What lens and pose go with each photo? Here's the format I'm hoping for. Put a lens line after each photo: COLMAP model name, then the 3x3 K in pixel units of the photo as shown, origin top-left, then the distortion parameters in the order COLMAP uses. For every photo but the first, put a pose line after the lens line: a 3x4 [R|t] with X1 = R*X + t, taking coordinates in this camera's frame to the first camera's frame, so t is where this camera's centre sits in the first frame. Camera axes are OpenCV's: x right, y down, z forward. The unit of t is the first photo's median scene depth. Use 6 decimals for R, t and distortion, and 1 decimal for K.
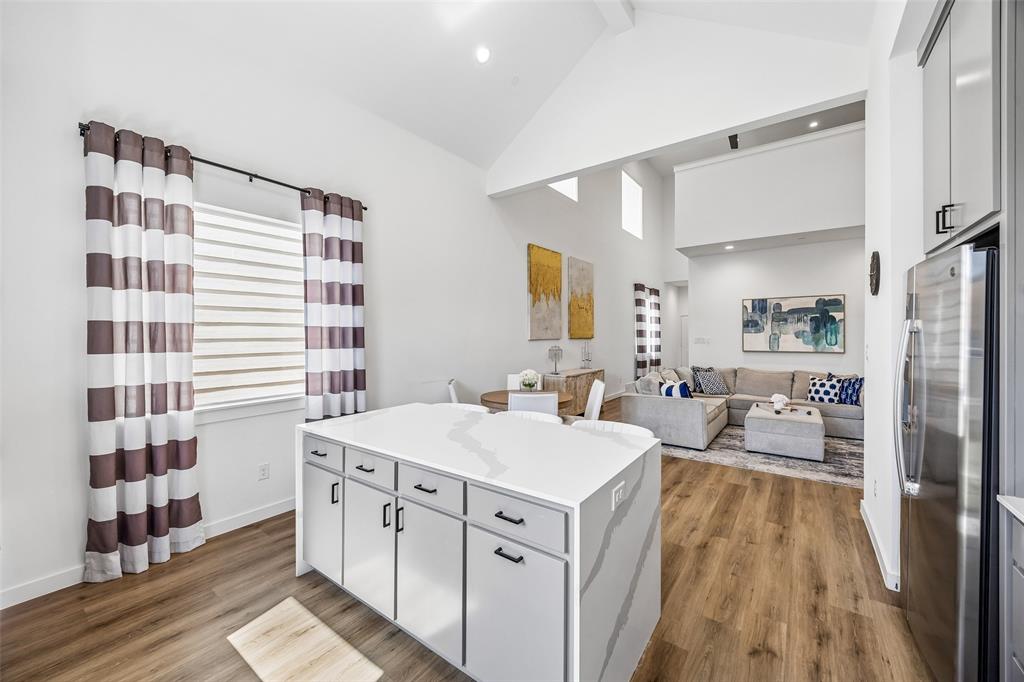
lens RADIAL K [[400.2, 0, 508.4], [0, 400.2, 340.0], [0, 0, 1]] dist [0.011378, -0.000977]
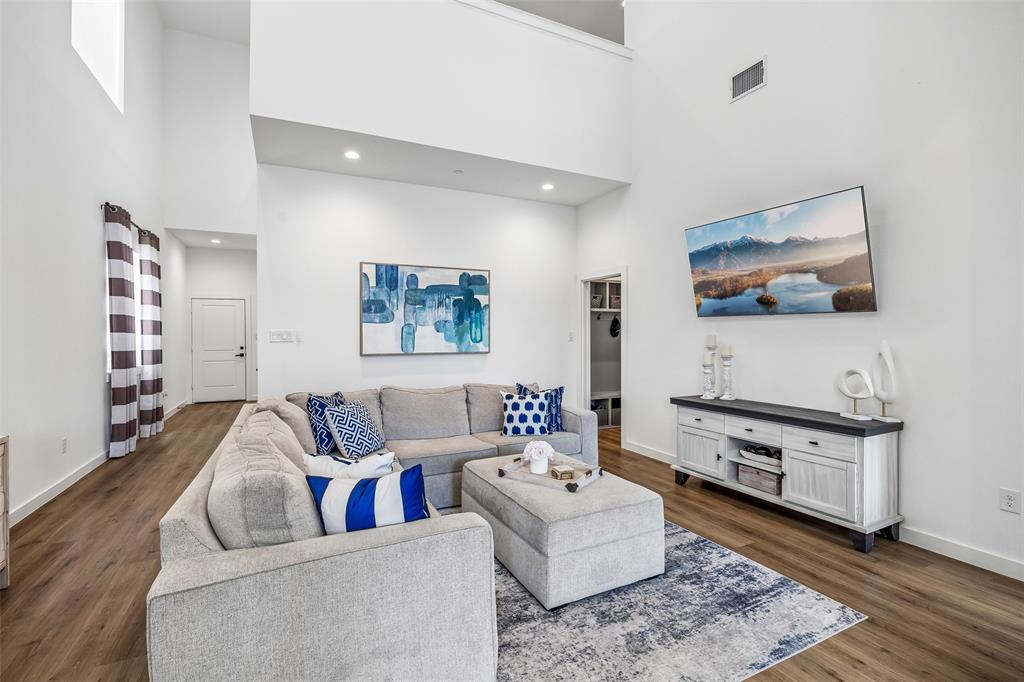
lens RADIAL K [[439.1, 0, 484.9], [0, 439.1, 336.6], [0, 0, 1]] dist [-0.007418, -0.000282]
pose [[0.465397, 0.001314, 0.885101, 0.135854], [0.014051, 0.999862, -0.008873, 0.010310], [-0.884991, 0.016566, 0.465314, 0.610583]]
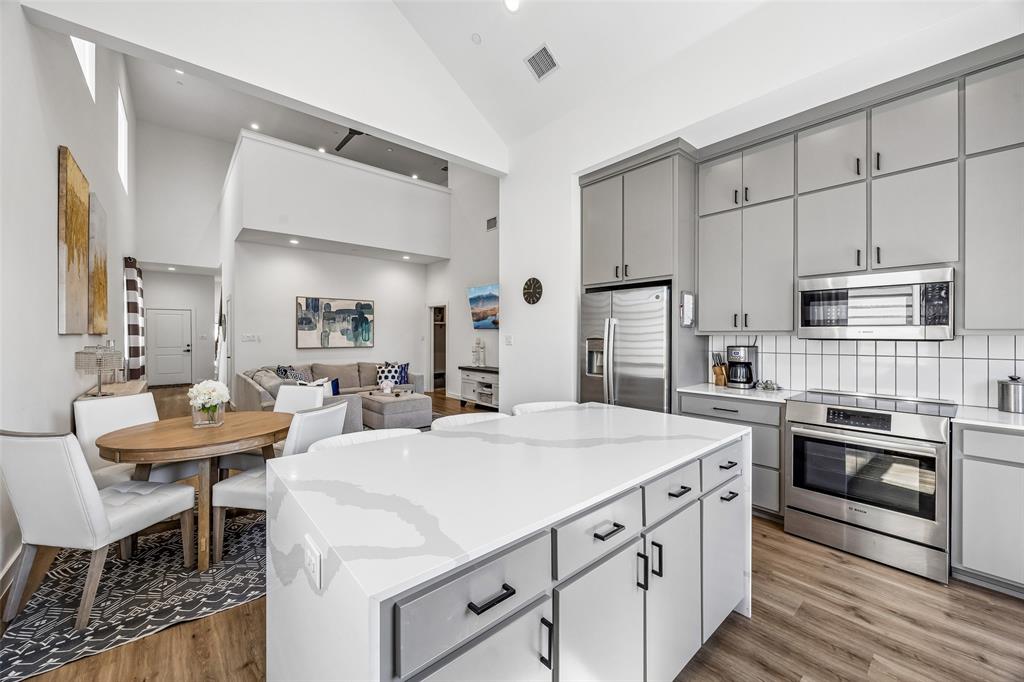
lens RADIAL K [[400.2, 0, 496.6], [0, 400.2, 336.4], [0, 0, 1]] dist [0.011378, -0.000977]
pose [[0.218698, 0.003572, 0.975786, -0.299882], [0.014504, 0.999871, -0.006911, 0.012956], [-0.975685, 0.015664, 0.218618, 0.324083]]
